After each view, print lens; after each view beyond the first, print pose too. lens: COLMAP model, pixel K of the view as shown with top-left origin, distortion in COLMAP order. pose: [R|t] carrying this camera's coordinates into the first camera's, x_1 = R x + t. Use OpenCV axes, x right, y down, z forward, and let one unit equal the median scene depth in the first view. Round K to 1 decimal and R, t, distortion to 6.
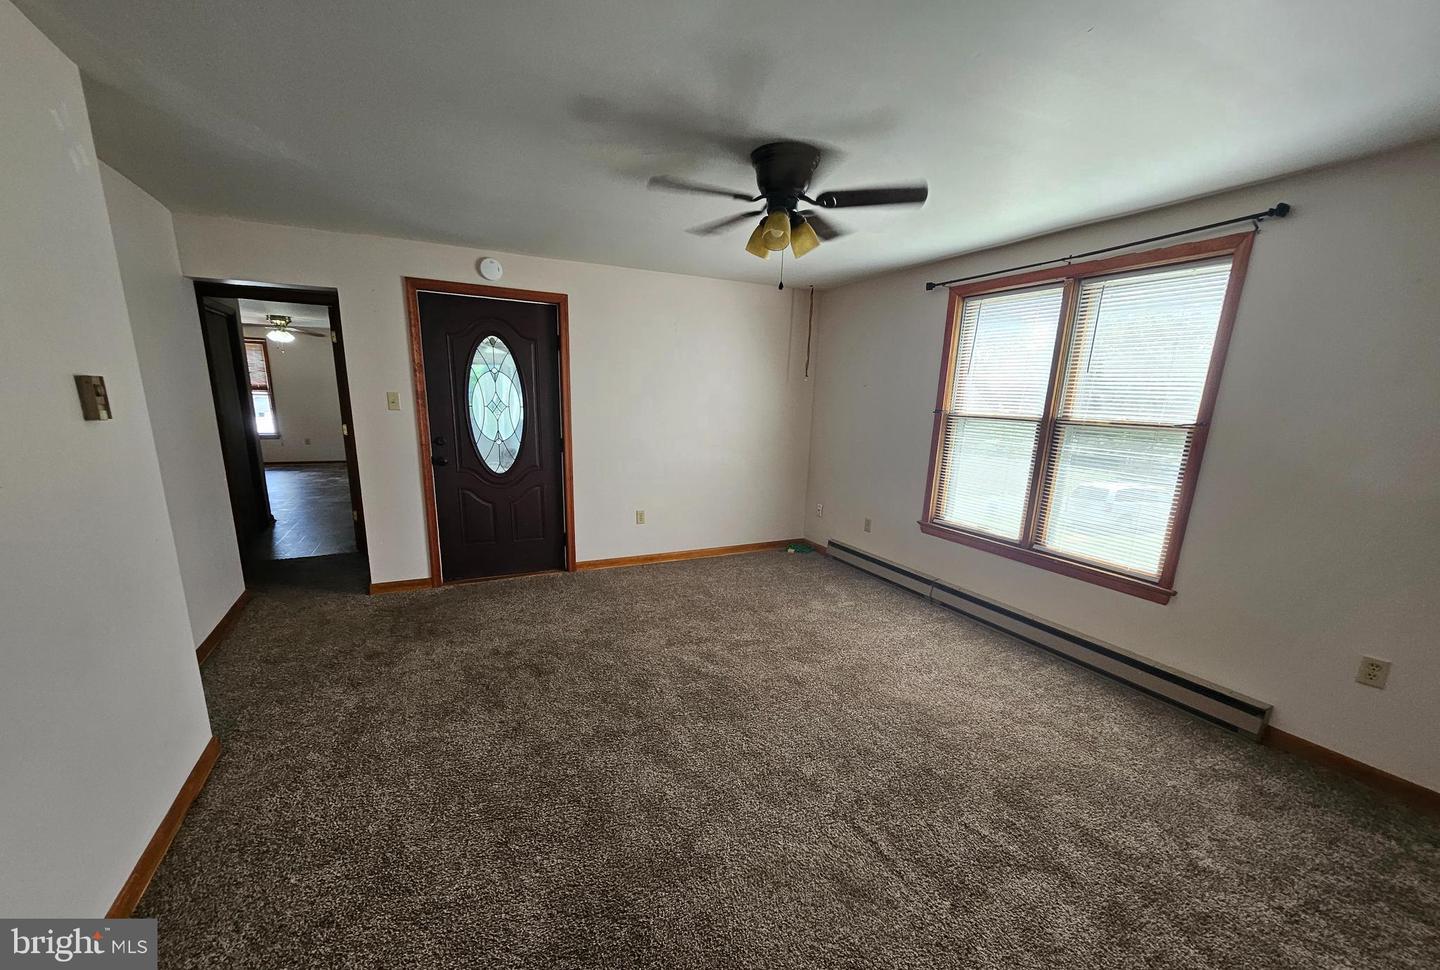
lens RADIAL K [[589.8, 0, 716.1], [0, 589.8, 539.1], [0, 0, 1]] dist [0.001869, 0.000157]
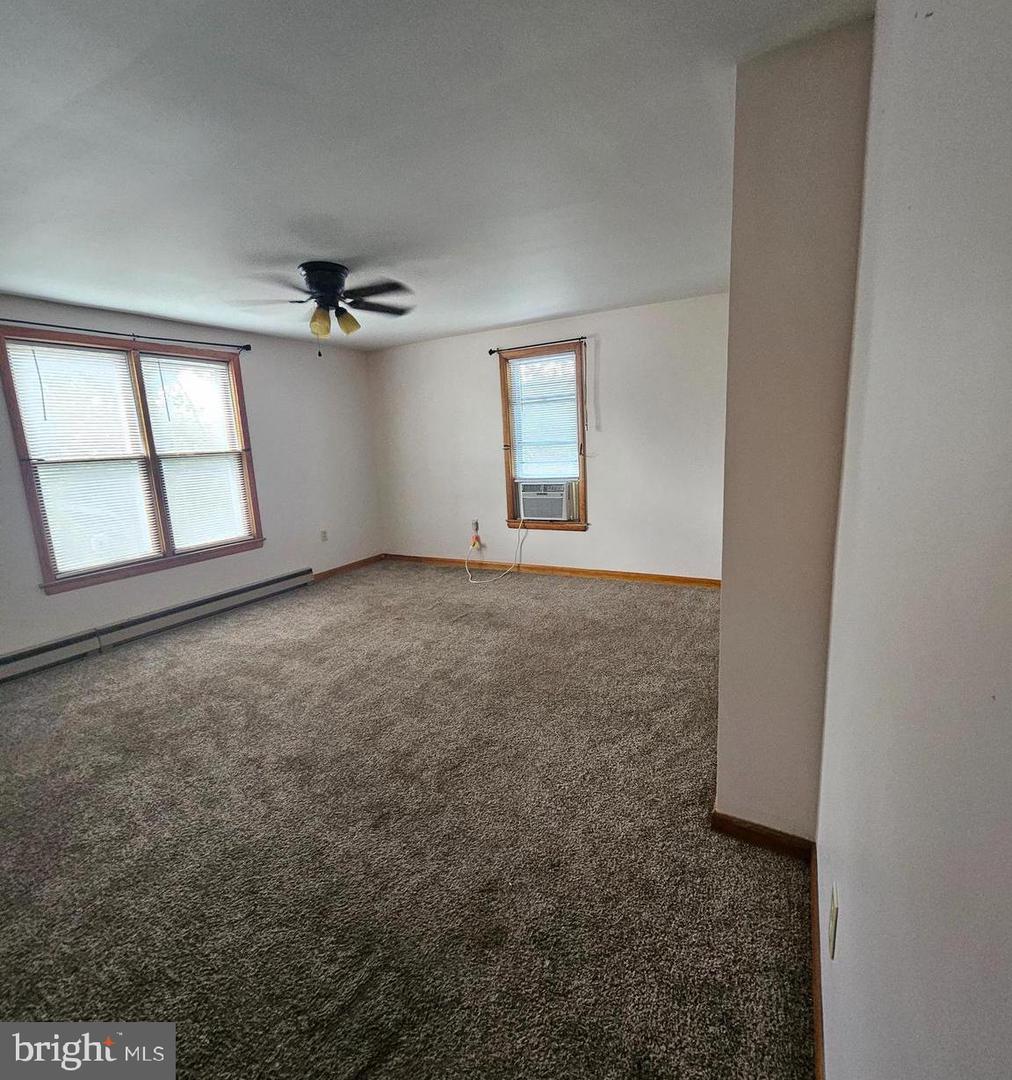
lens RADIAL K [[528.8, 0, 506.0], [0, 528.8, 540.0], [0, 0, 1]] dist [-0.002318, -0.000427]
pose [[-0.570413, -0.150240, 0.807500, -0.898421], [0.236041, 0.911672, 0.336360, -0.256107], [-0.786710, 0.382468, -0.484567, 1.083549]]
